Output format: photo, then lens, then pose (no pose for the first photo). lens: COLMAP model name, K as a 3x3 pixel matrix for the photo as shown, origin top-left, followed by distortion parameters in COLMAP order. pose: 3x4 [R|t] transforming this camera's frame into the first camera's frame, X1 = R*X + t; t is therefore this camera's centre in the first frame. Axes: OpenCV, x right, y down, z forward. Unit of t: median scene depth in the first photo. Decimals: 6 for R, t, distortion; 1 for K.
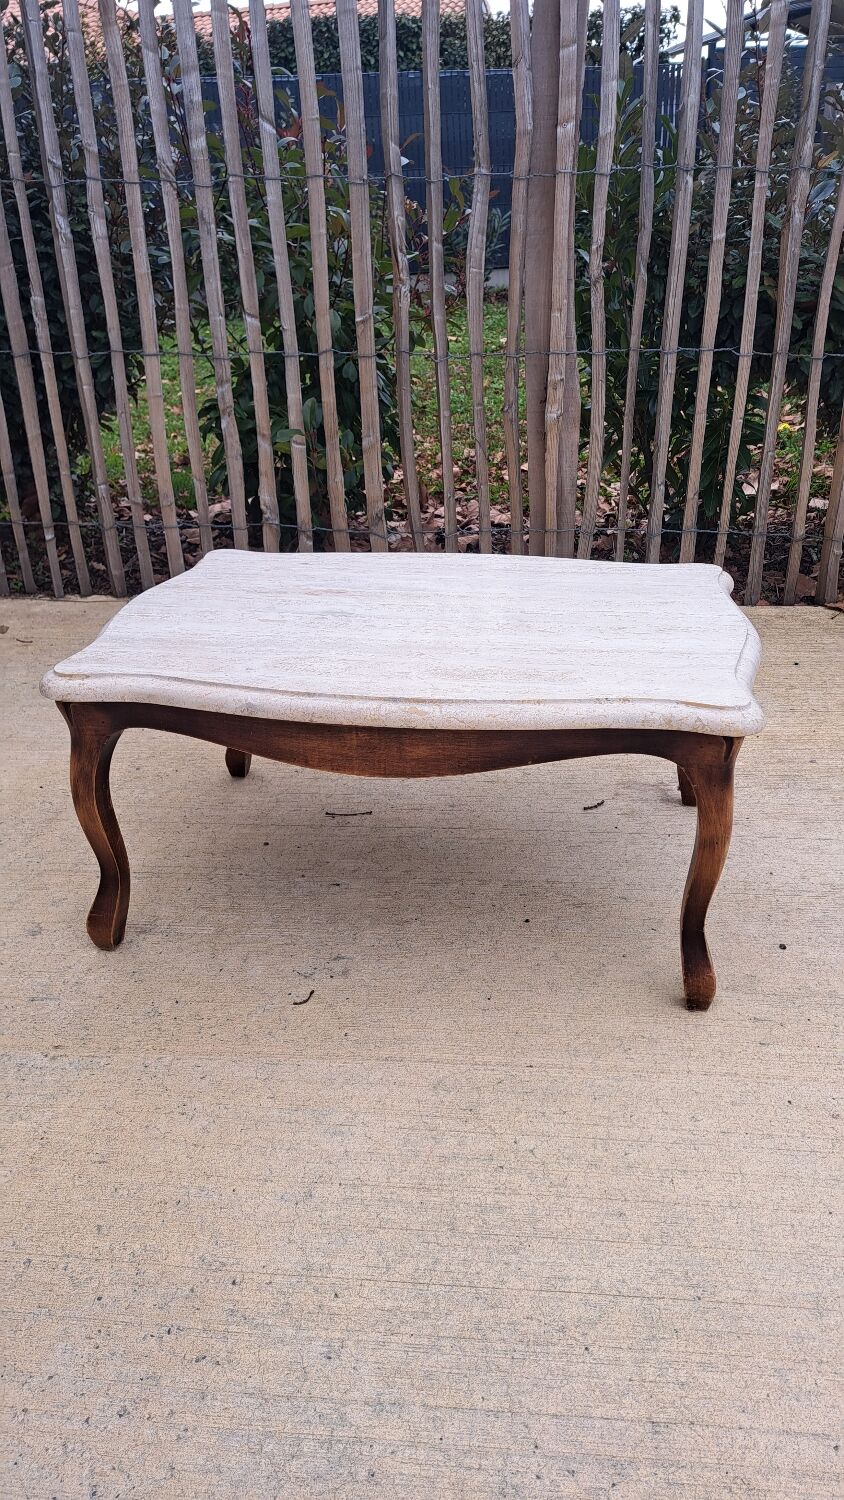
lens RADIAL K [[1082.4, 0, 447.6], [0, 1082.4, 768.7], [0, 0, 1]] dist [0.079096, -0.087462]
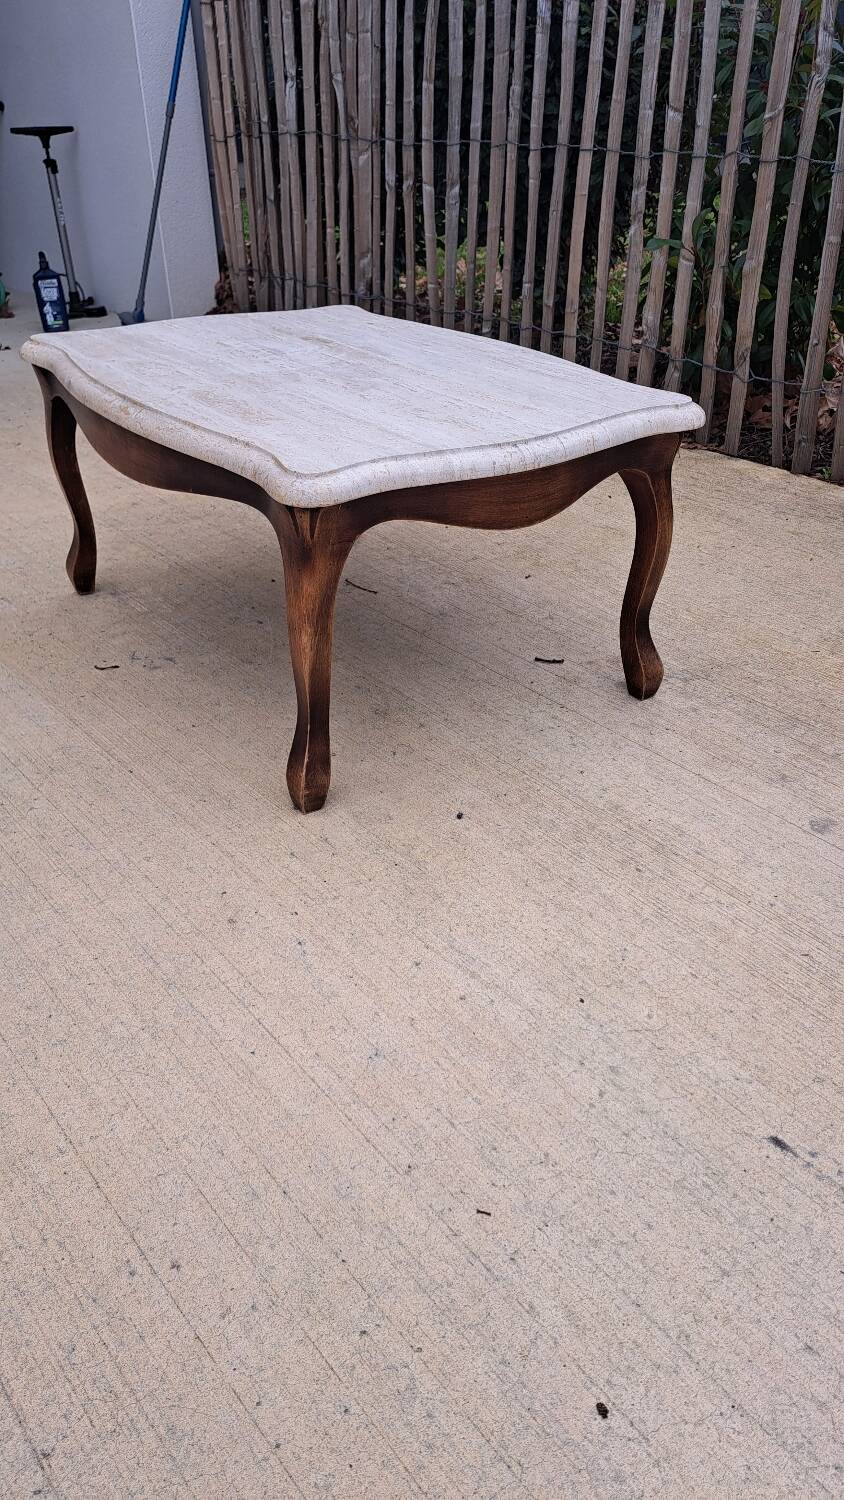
lens RADIAL K [[1082.4, 0, 422.9], [0, 1082.4, 779.7], [0, 0, 1]] dist [0.079096, -0.087462]
pose [[0.693669, 0.399061, -0.599644, 0.835429], [-0.337603, 0.915521, 0.218737, -0.047269], [0.636276, 0.050711, 0.769793, 0.320596]]
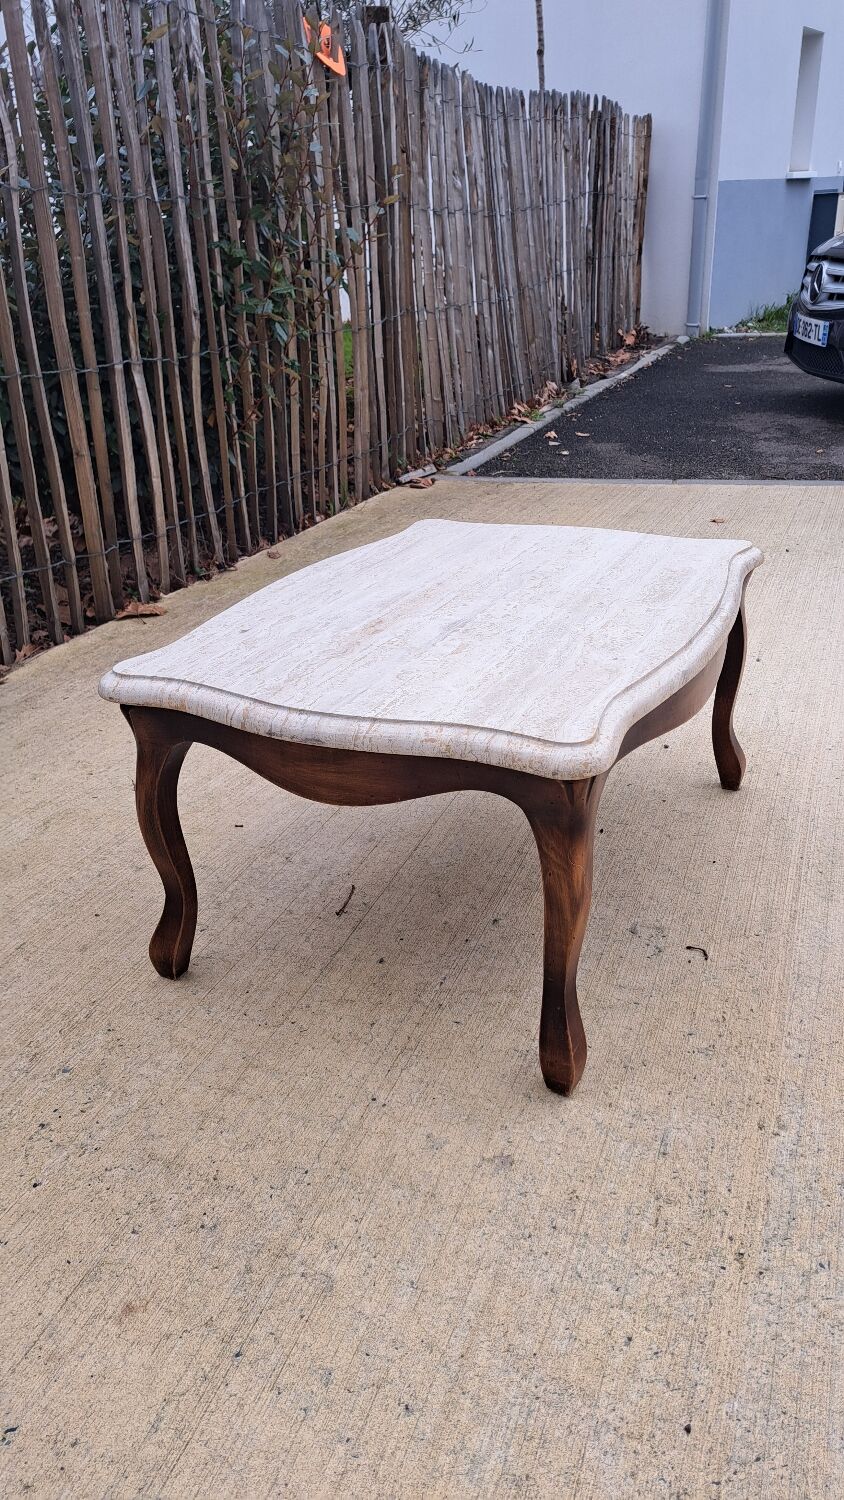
lens RADIAL K [[1082.4, 0, 459.0], [0, 1082.4, 747.2], [0, 0, 1]] dist [0.079096, -0.087462]
pose [[0.265742, -0.389427, 0.881889, -0.982214], [0.453326, 0.857810, 0.242192, -0.288209], [-0.850809, 0.335423, 0.404493, 0.708089]]
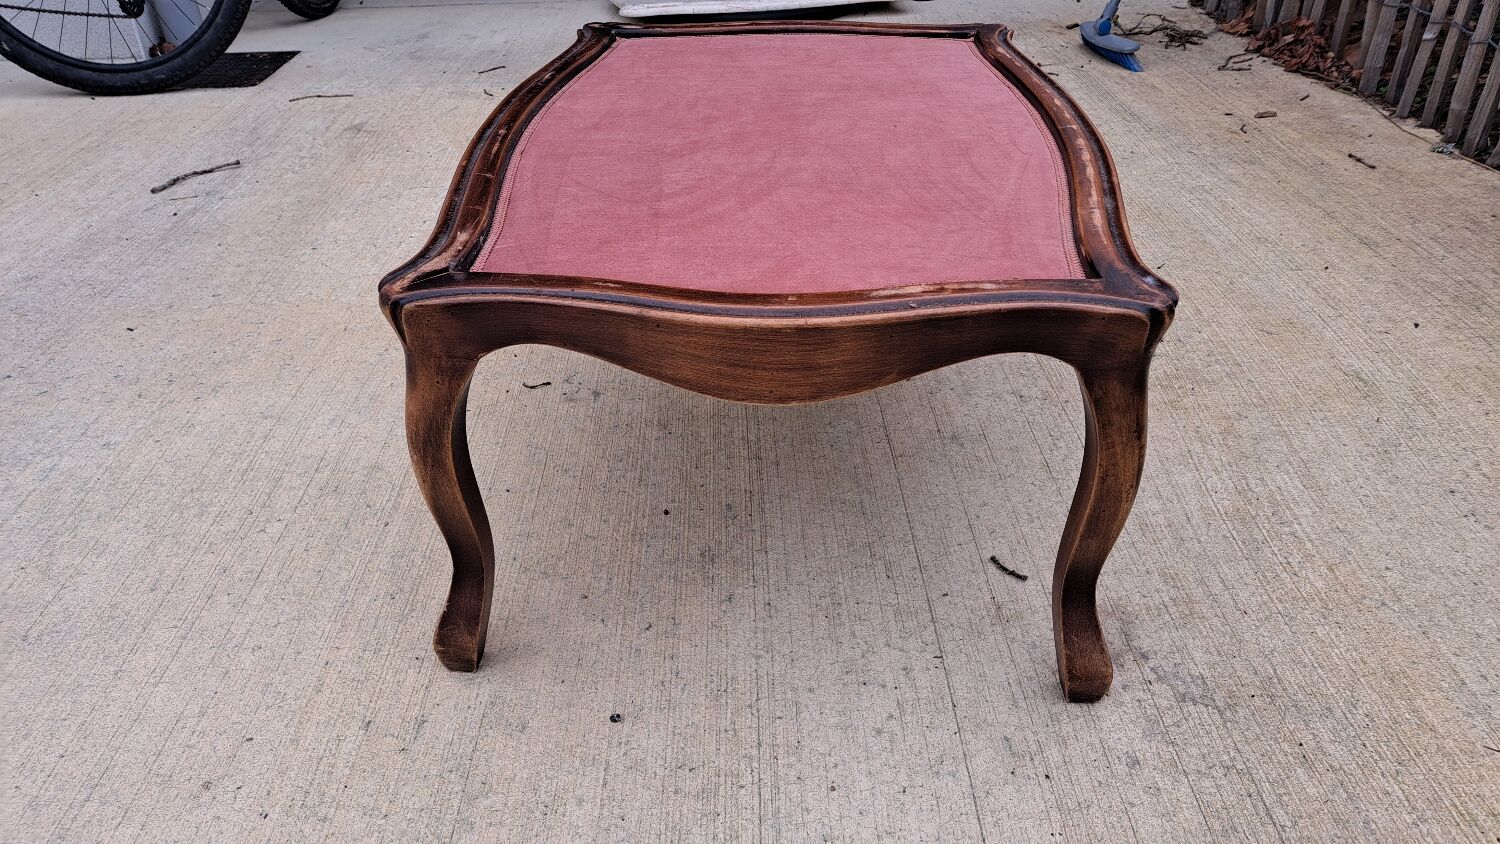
lens RADIAL K [[1082.4, 0, 763.0], [0, 1082.4, 419.7], [0, 0, 1]] dist [0.079096, -0.087462]
pose [[0.106531, 0.546000, -0.830984, 0.739162], [-0.433806, 0.777527, 0.455263, -0.311968], [0.894686, 0.311986, 0.319689, 0.868546]]
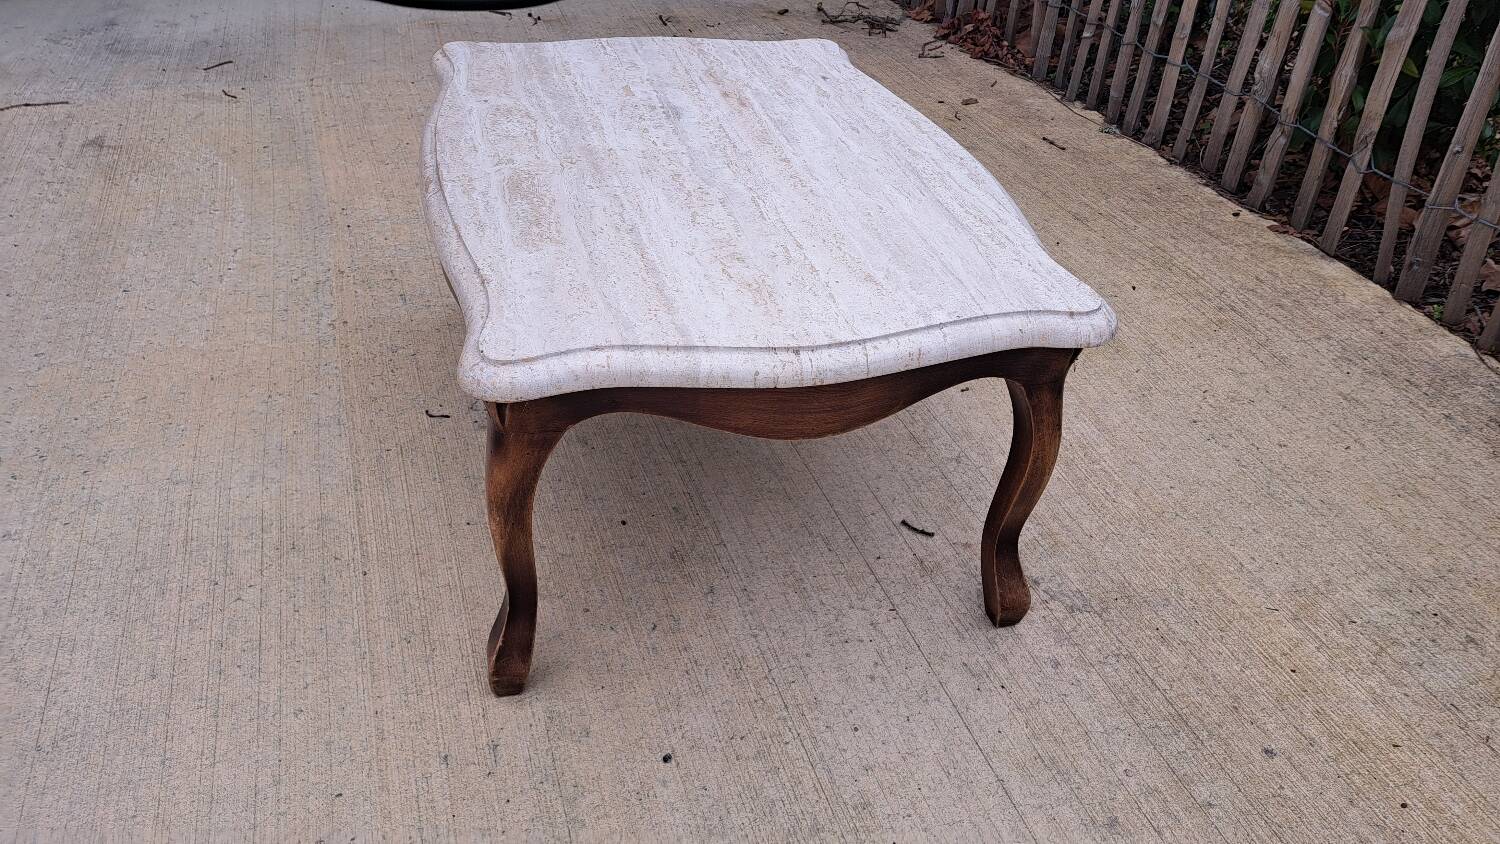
lens RADIAL K [[1082.4, 0, 763.1], [0, 1082.4, 401.3], [0, 0, 1]] dist [0.079096, -0.087462]
pose [[0.407095, 0.549357, -0.729713, 0.755847], [-0.469648, 0.811106, 0.348624, -0.315249], [0.783393, 0.200785, 0.588201, 0.611810]]
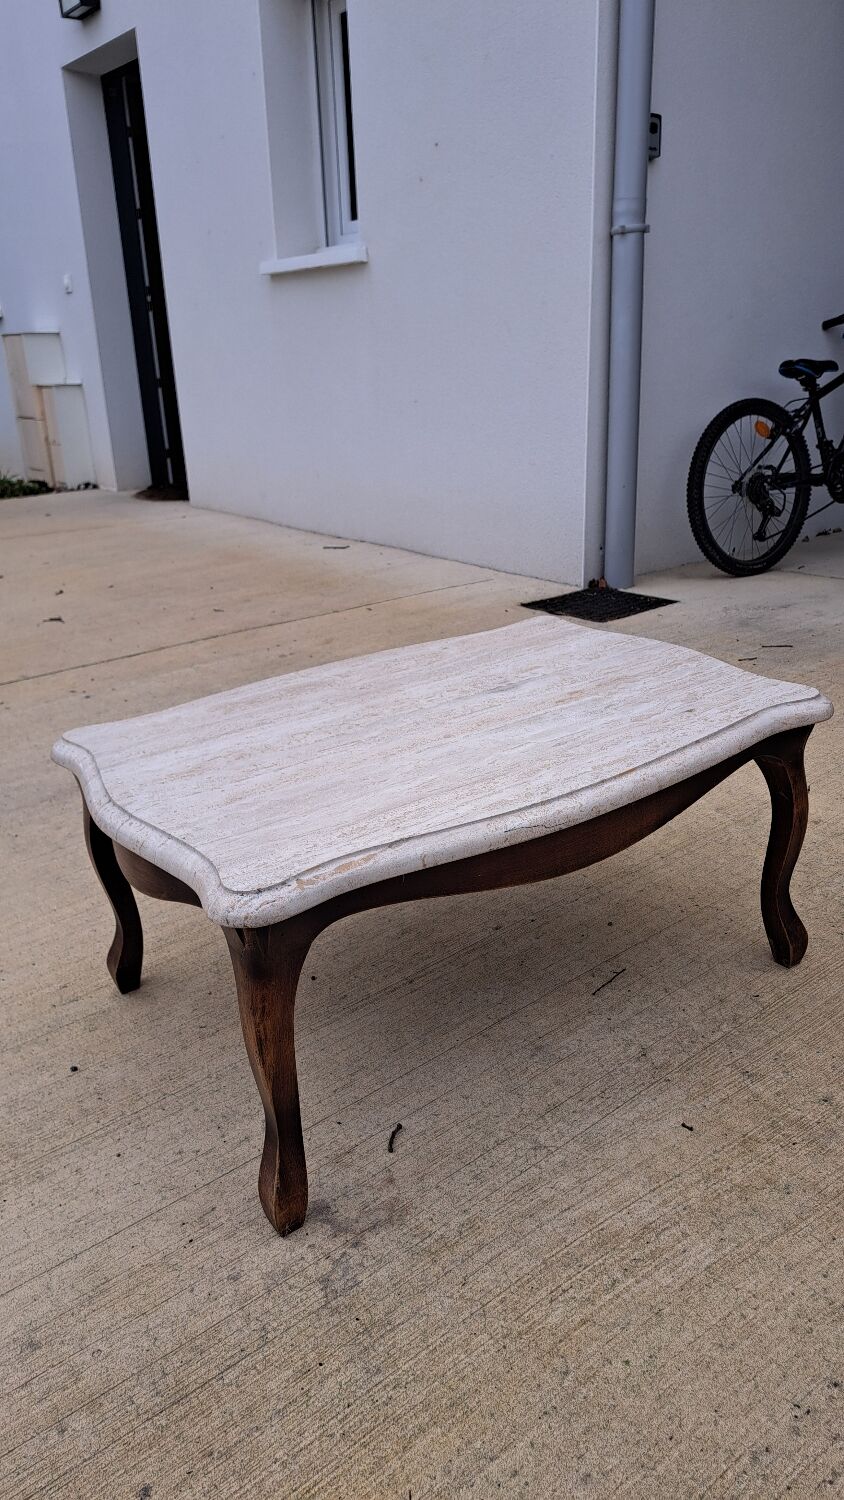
lens RADIAL K [[1082.4, 0, 420.9], [0, 1082.4, 759.2], [0, 0, 1]] dist [0.079096, -0.087462]
pose [[-0.736986, 0.305897, -0.602726, 0.607207], [-0.239386, 0.715798, 0.655993, -0.773441], [0.632097, 0.627742, -0.454306, 1.527887]]
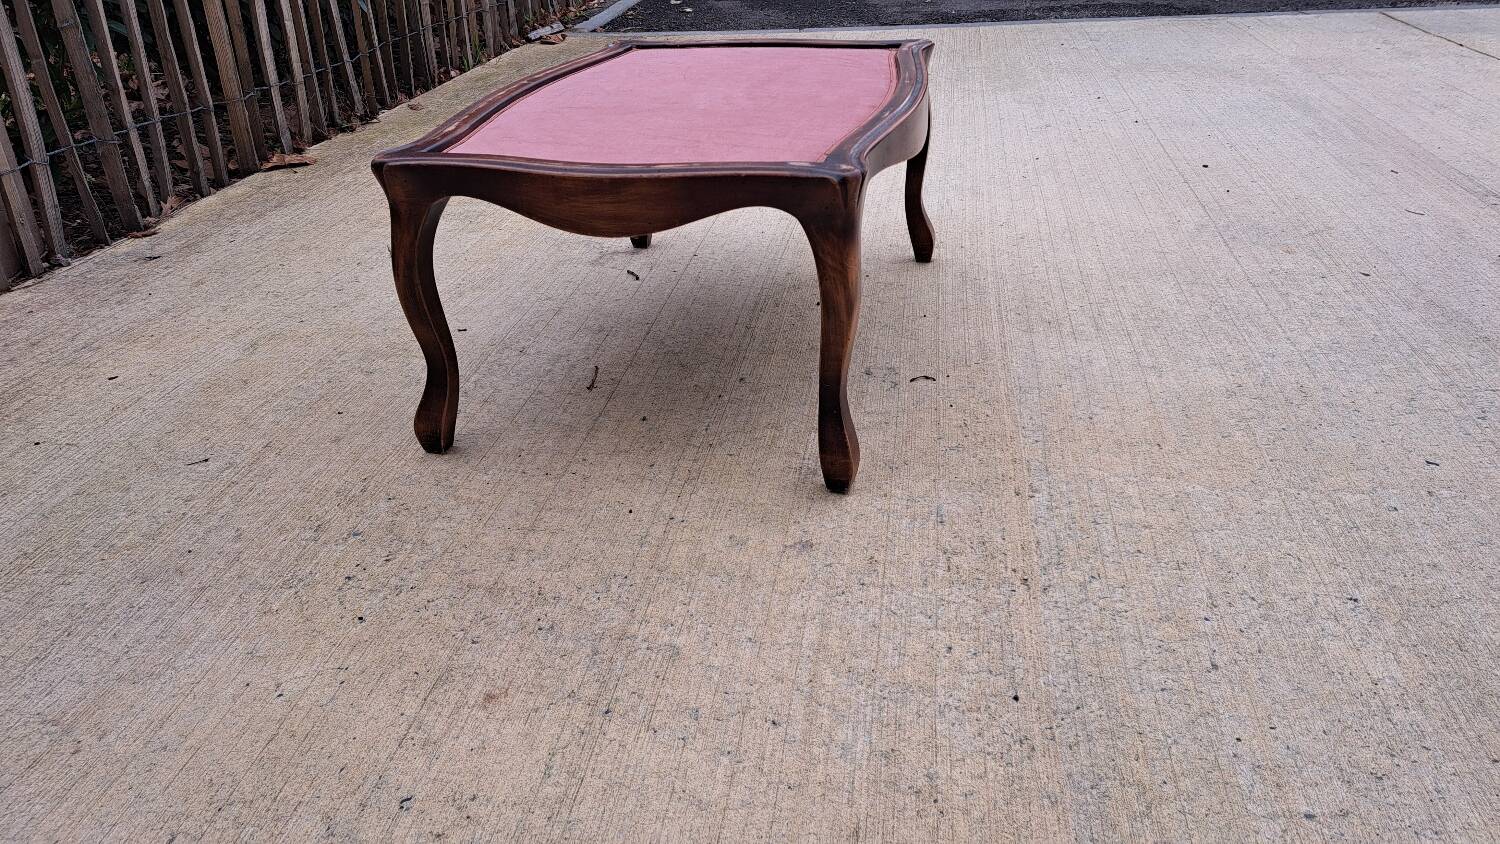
lens RADIAL K [[1082.4, 0, 776.7], [0, 1082.4, 377.5], [0, 0, 1]] dist [0.079096, -0.087462]
pose [[0.064251, -0.431578, 0.899785, -1.108665], [0.475867, 0.805783, 0.352510, -0.248526], [-0.877167, 0.405529, 0.257146, 0.840120]]
